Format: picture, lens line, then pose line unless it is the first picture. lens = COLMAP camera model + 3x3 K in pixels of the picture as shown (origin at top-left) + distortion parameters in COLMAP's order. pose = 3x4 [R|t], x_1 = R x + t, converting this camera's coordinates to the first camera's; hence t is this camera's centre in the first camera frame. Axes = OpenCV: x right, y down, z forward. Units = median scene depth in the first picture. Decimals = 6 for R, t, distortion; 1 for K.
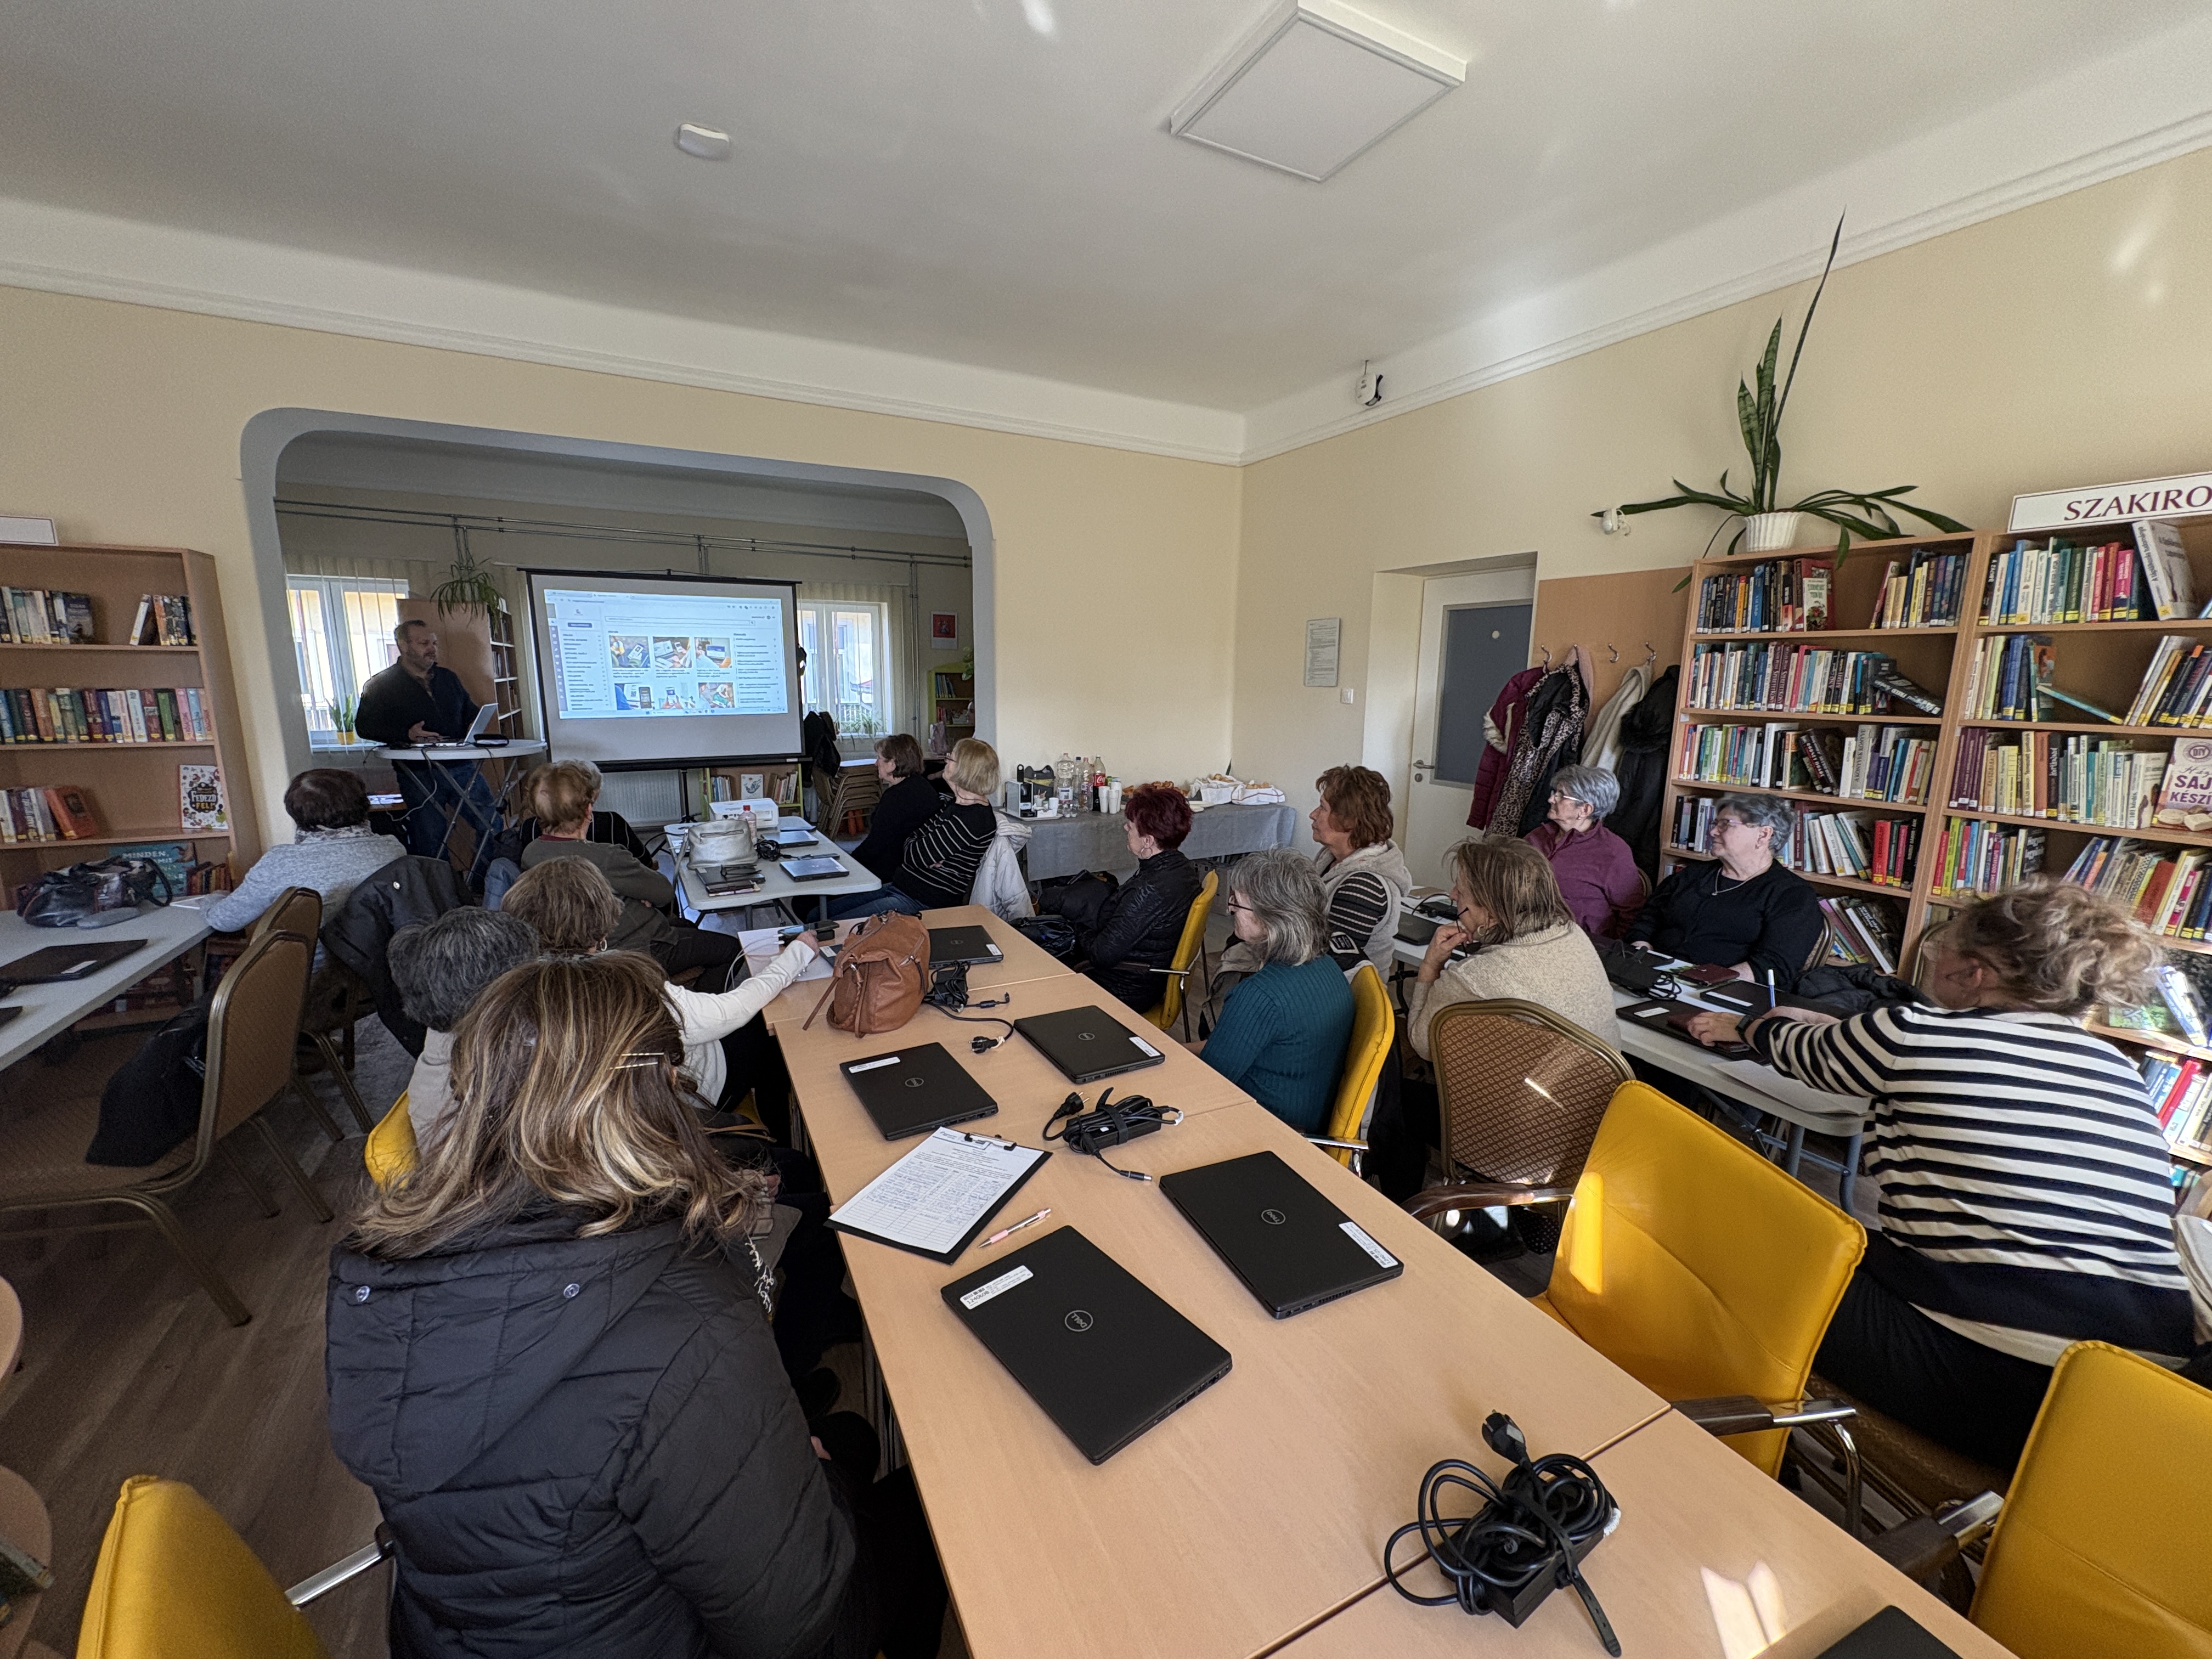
lens RADIAL K [[882.2, 0, 1106.8], [0, 882.2, 828.9], [0, 0, 1]] dist [0.001767, -0.000027]
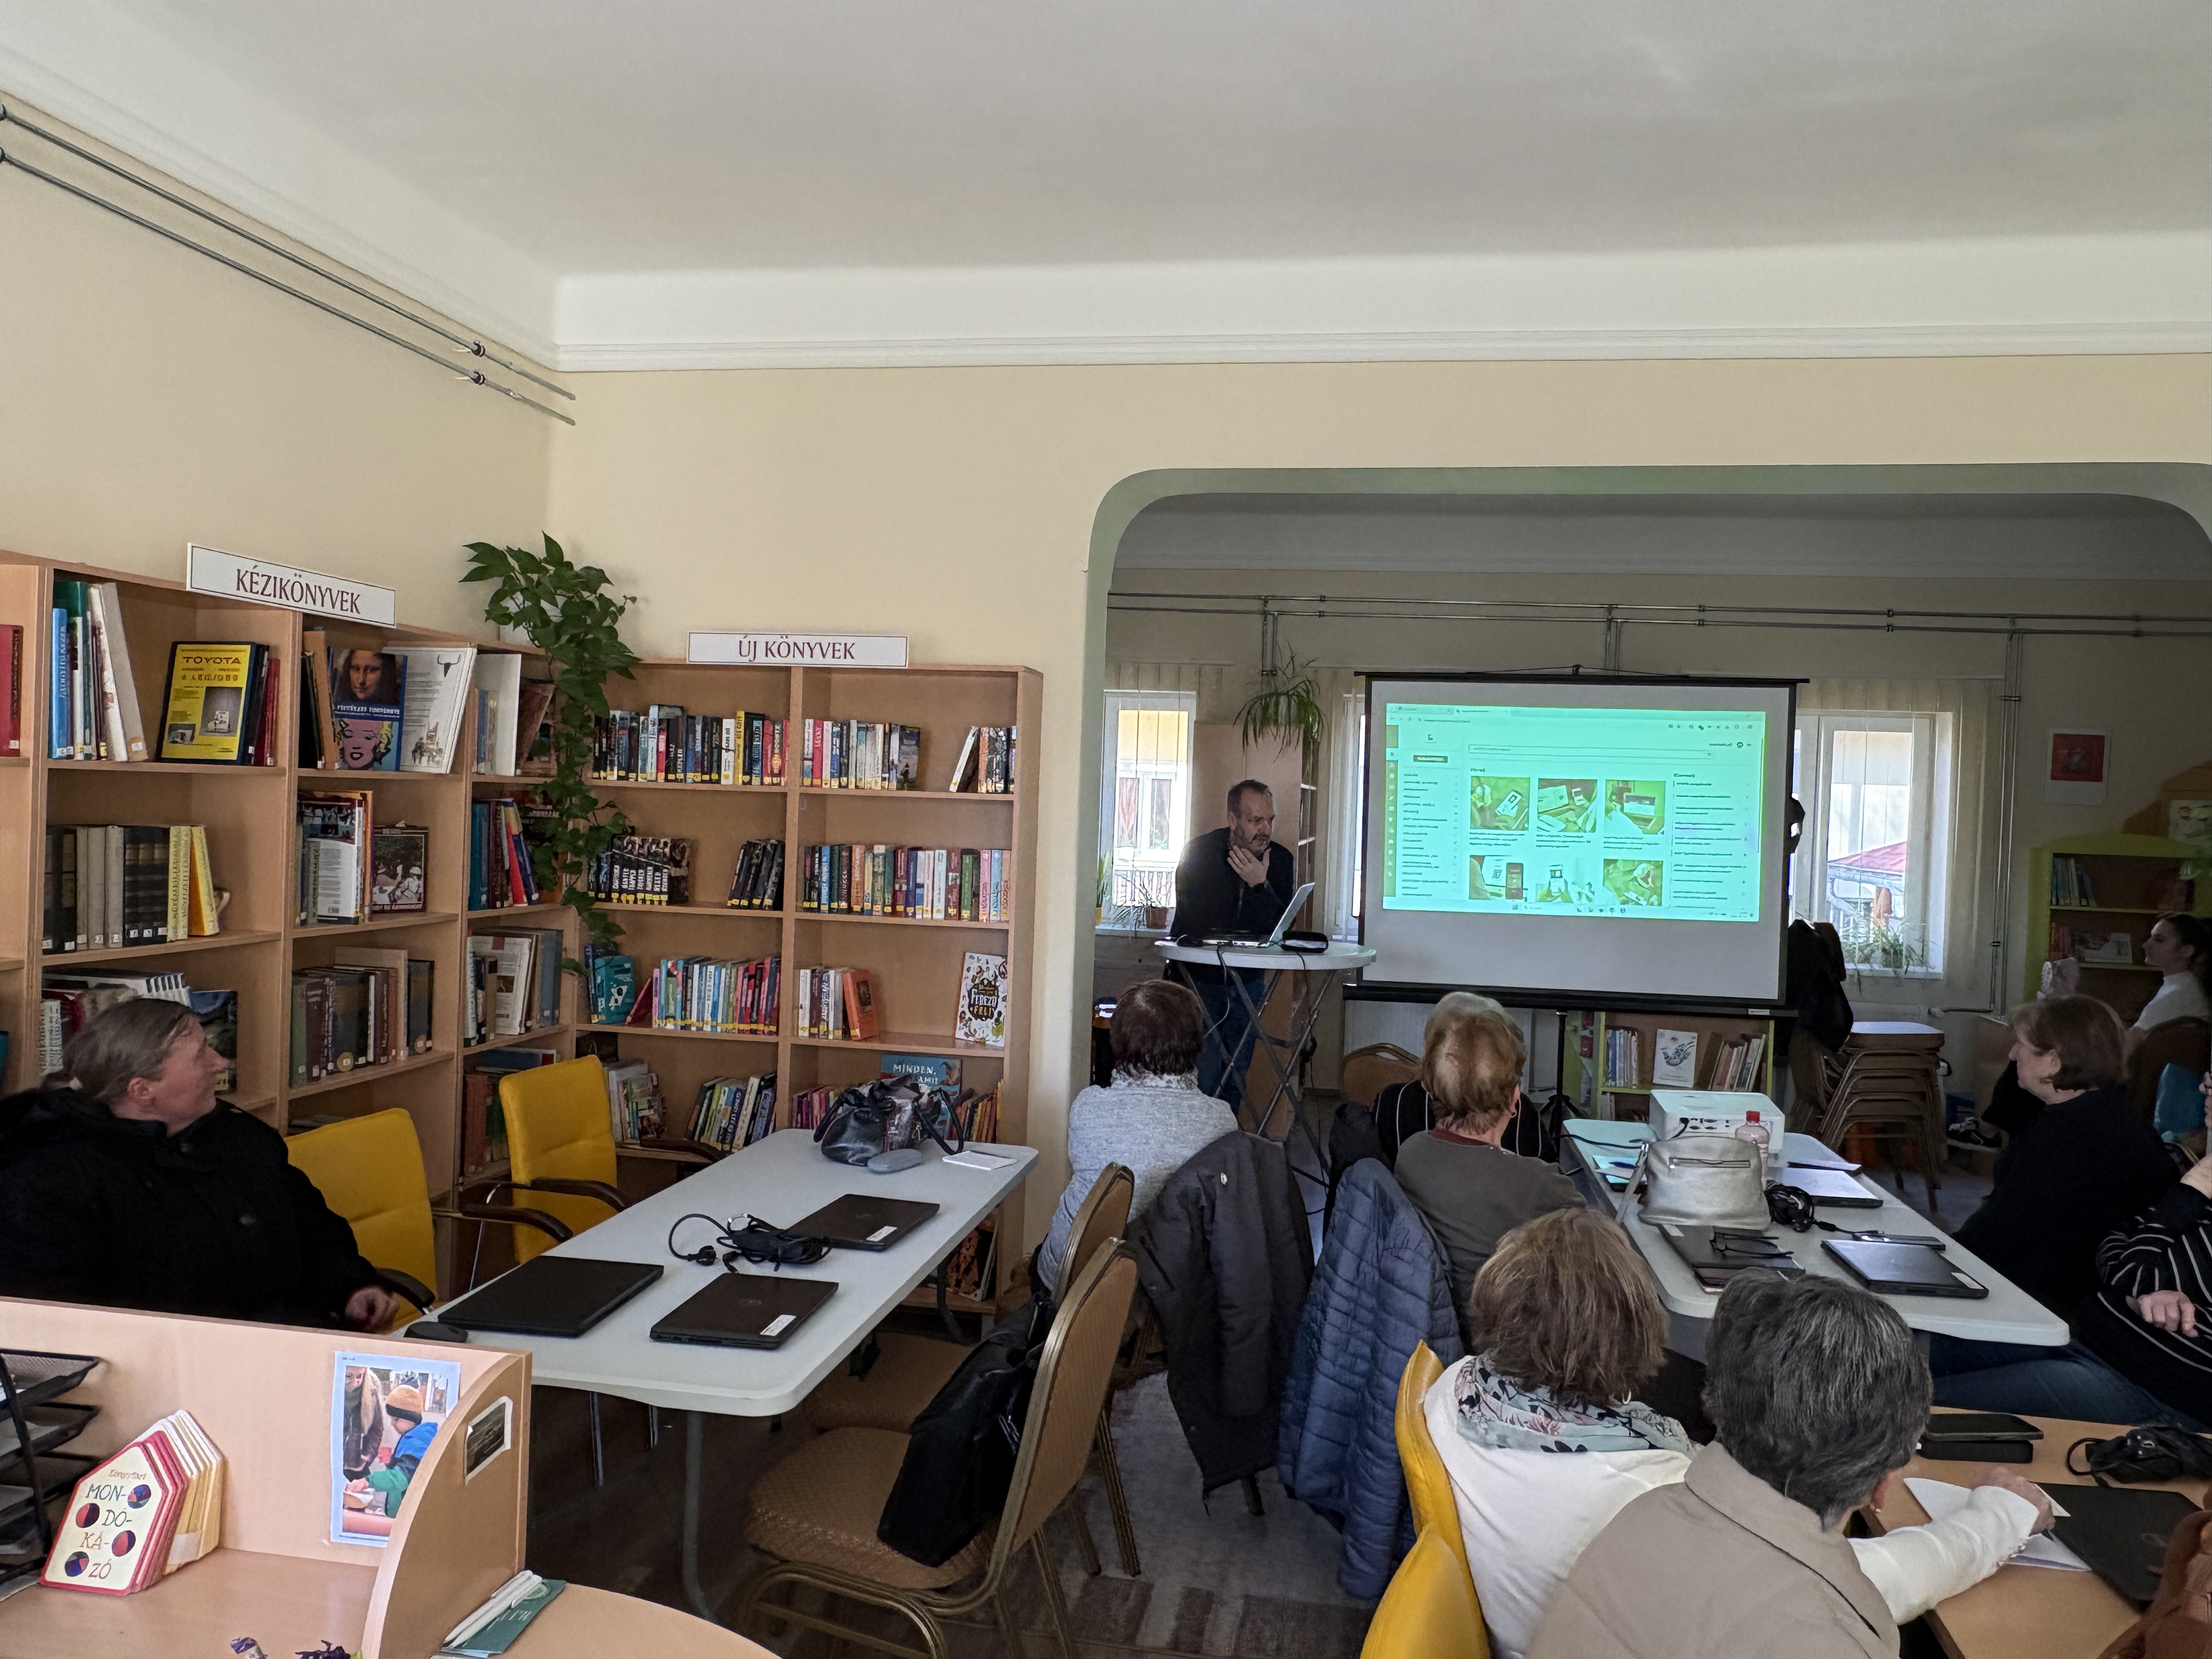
lens RADIAL K [[1634.8, 0, 1113.3], [0, 1634.8, 815.9], [0, 0, 1]] dist [0.001268, -0.000195]
pose [[0.787805, 0.024950, -0.615419, -0.146353], [-0.137092, 0.981218, -0.135713, -0.018713], [0.600473, 0.191284, 0.776429, 0.002863]]
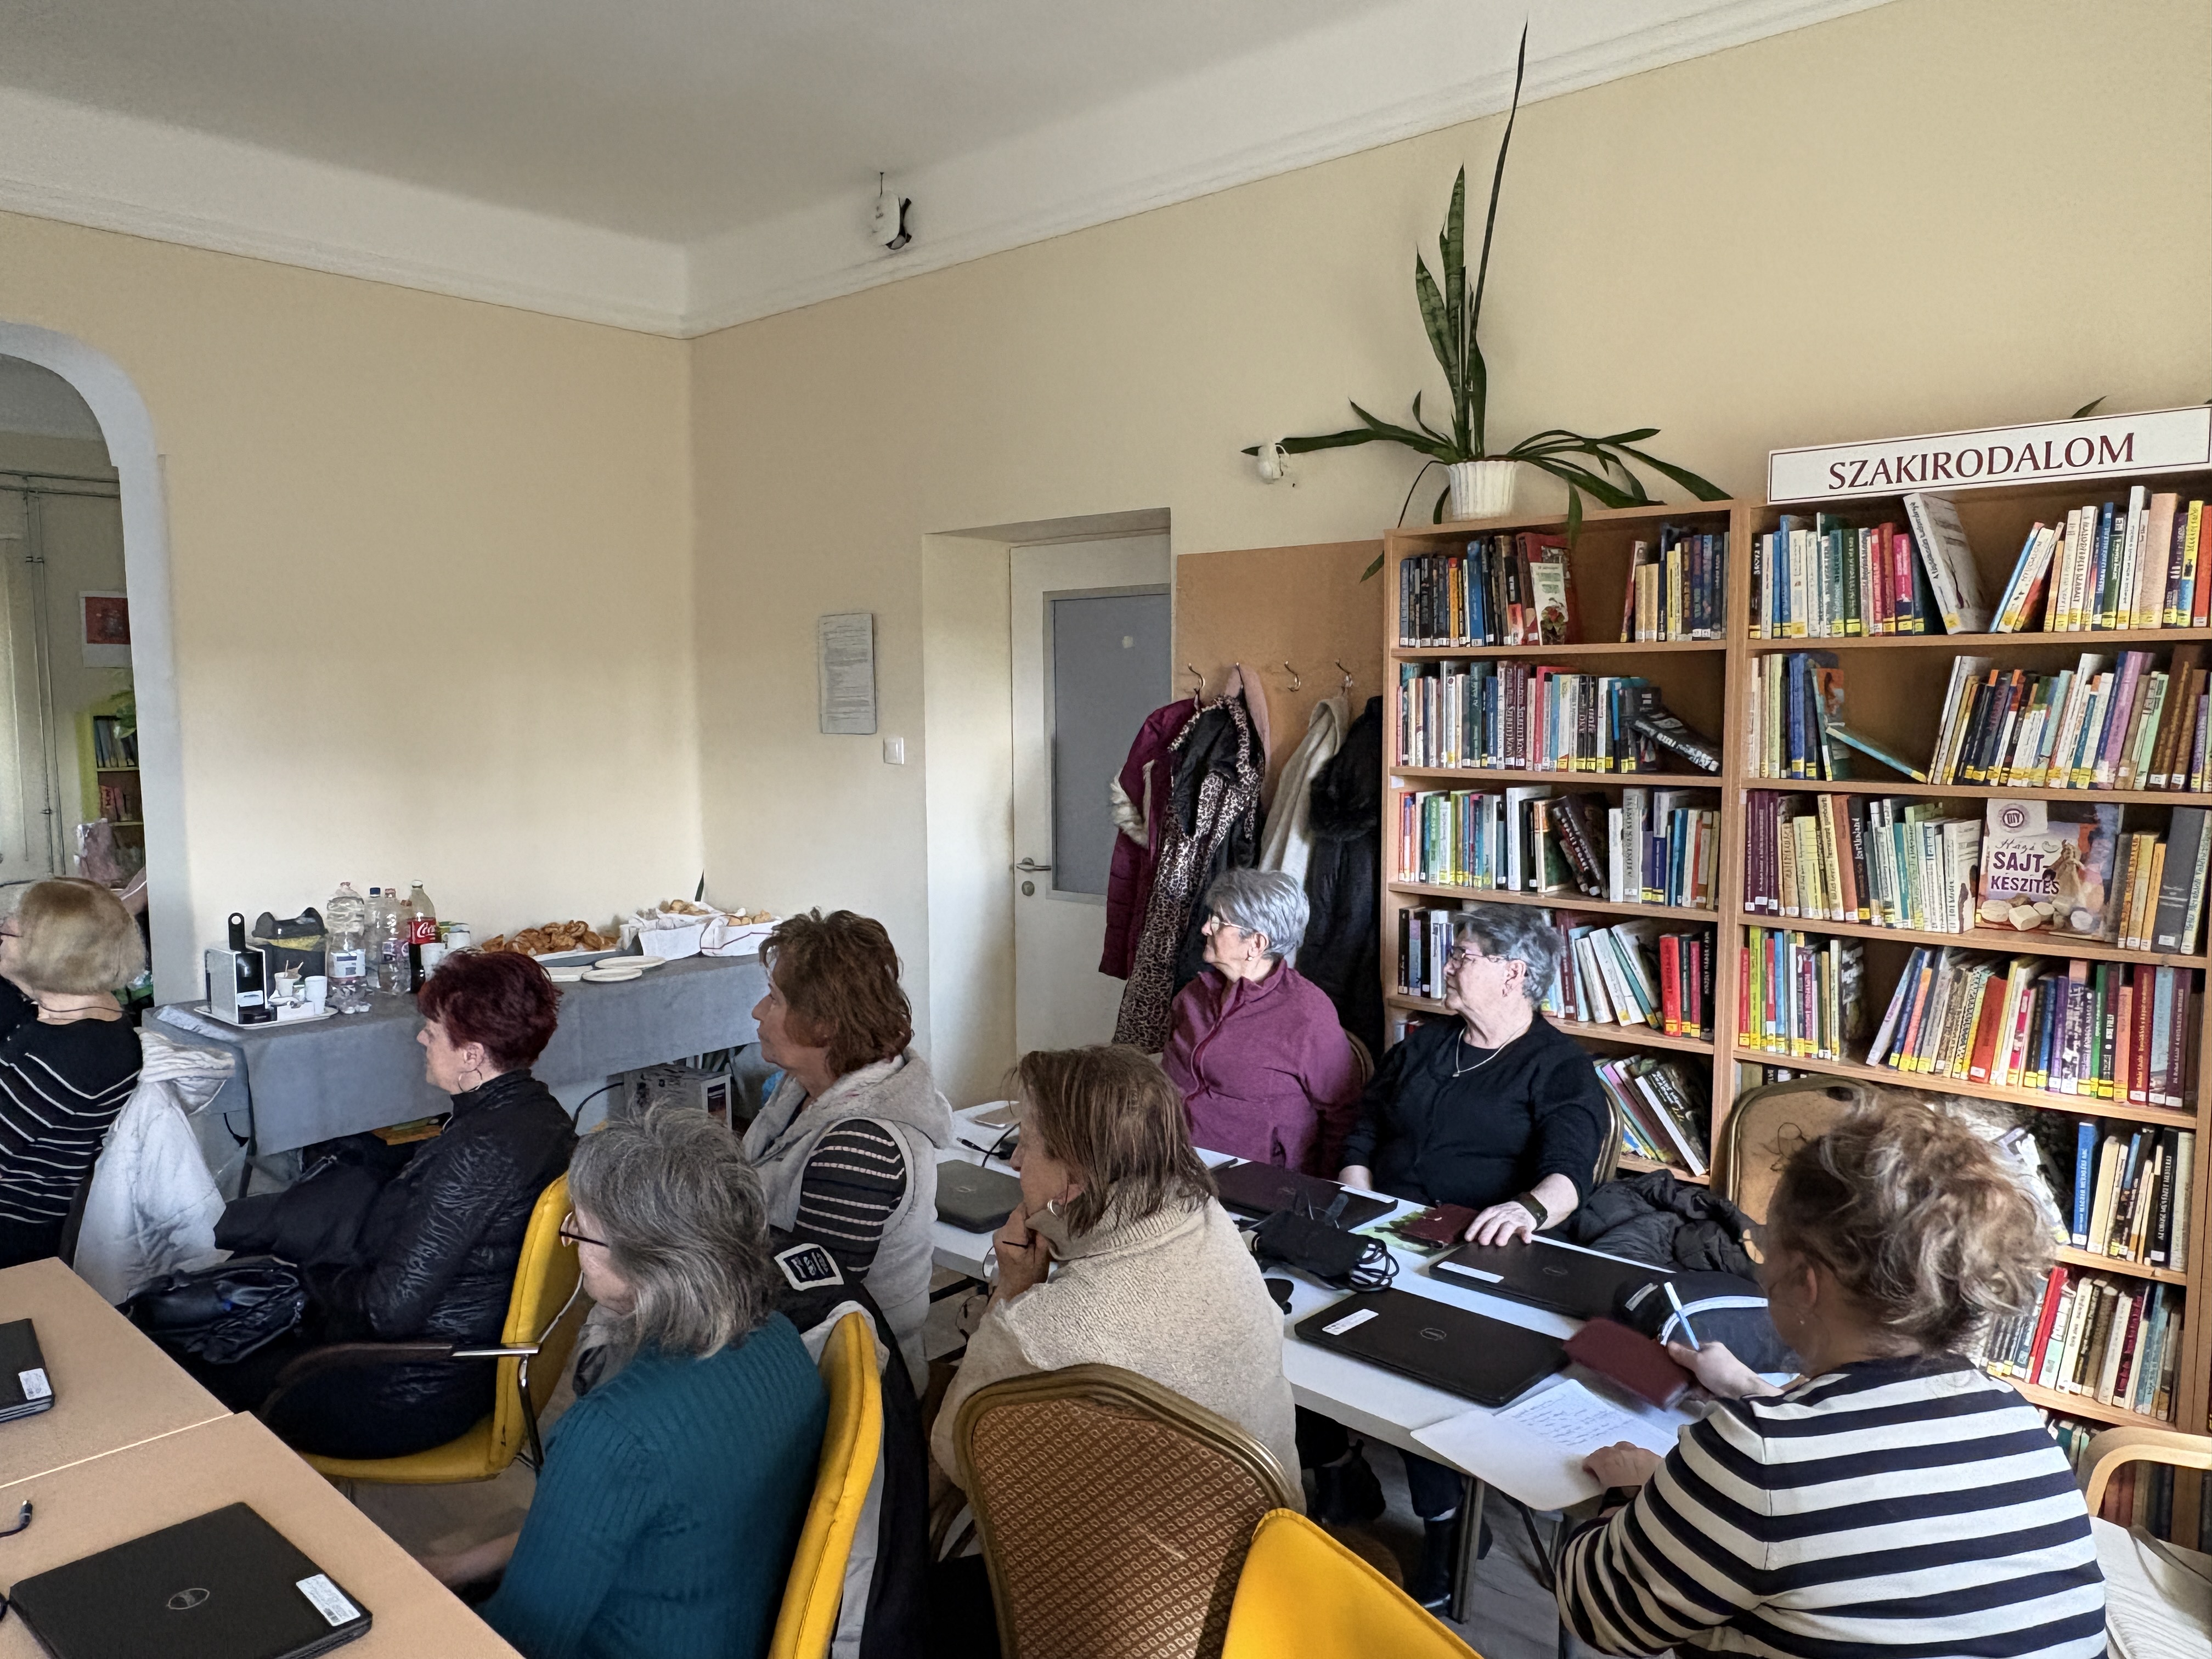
lens RADIAL K [[1543.5, 0, 1112.3], [0, 1543.5, 838.1], [0, 0, 1]] dist [0.002149, -0.000647]
pose [[0.937794, -0.053254, 0.343084, 0.103800], [0.079574, 0.994830, -0.063090, -0.036859], [-0.337951, 0.086466, 0.937183, 0.068115]]
